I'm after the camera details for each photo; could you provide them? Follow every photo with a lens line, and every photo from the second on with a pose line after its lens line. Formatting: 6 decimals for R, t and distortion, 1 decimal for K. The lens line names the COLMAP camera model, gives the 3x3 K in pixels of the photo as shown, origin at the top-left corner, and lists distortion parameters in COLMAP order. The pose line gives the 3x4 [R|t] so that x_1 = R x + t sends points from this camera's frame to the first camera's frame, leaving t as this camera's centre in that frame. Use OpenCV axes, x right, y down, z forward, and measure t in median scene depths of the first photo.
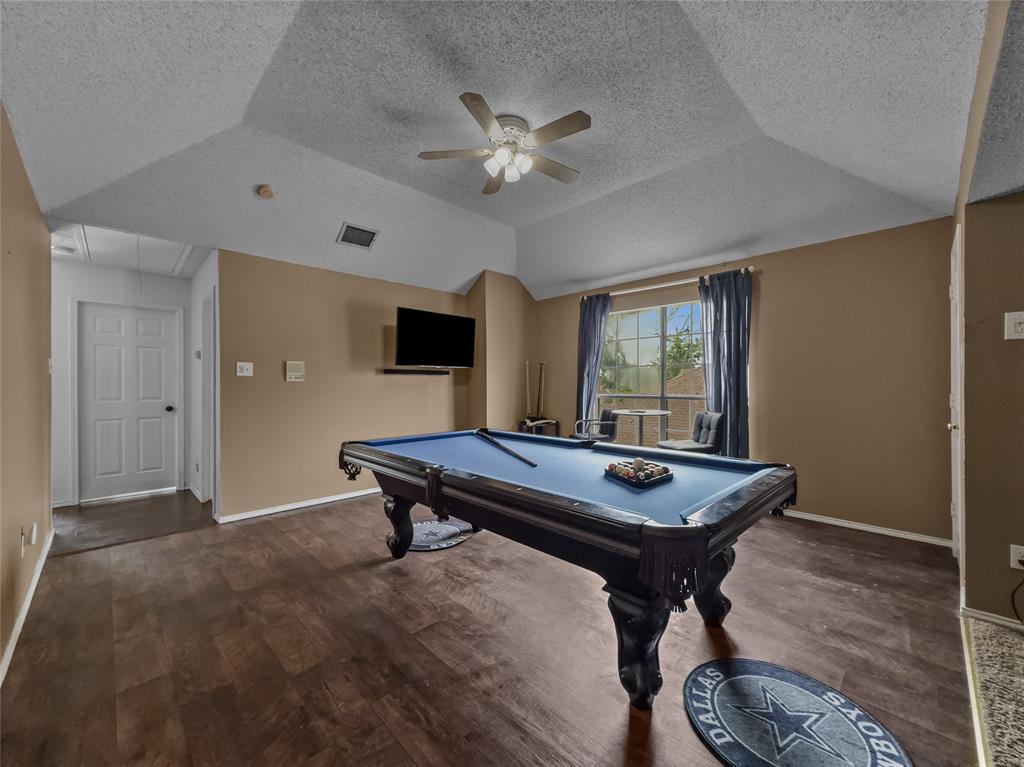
lens RADIAL K [[412.7, 0, 515.4], [0, 412.7, 381.7], [0, 0, 1]] dist [0.001319, 0.000497]
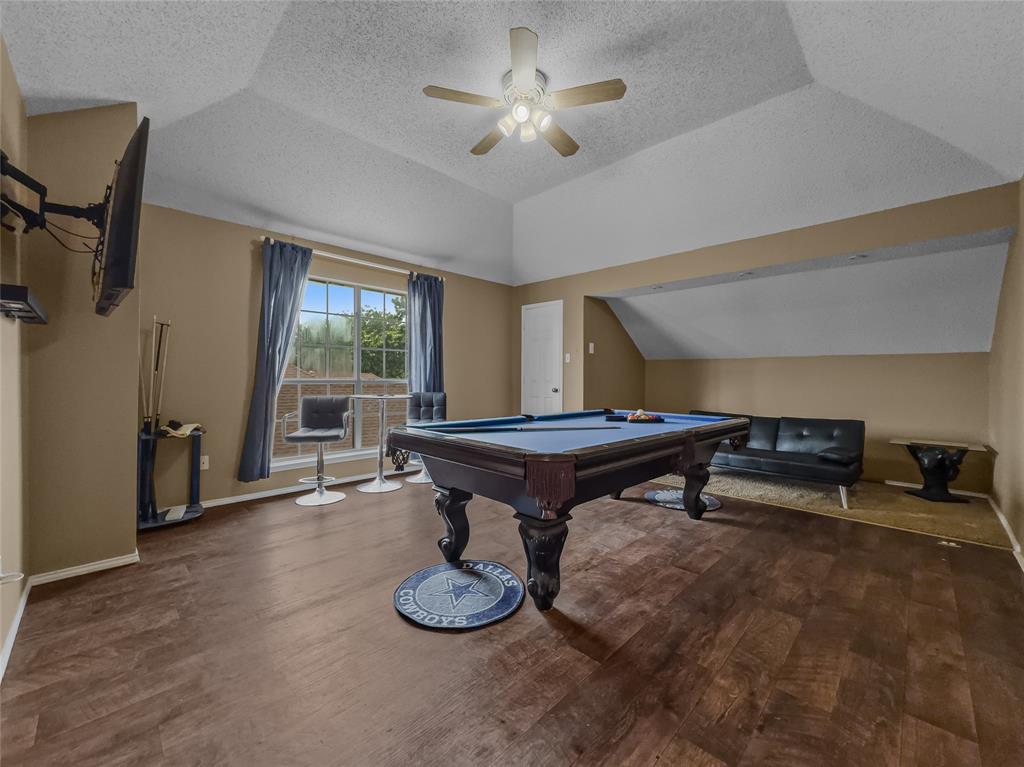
lens RADIAL K [[412.7, 0, 515.3], [0, 412.7, 382.6], [0, 0, 1]] dist [0.001319, 0.000497]
pose [[-0.019191, 0.001193, 0.999815, -1.108654], [0.003065, 0.999995, -0.001134, 0.077415], [-0.999811, 0.003043, -0.019195, 1.250045]]
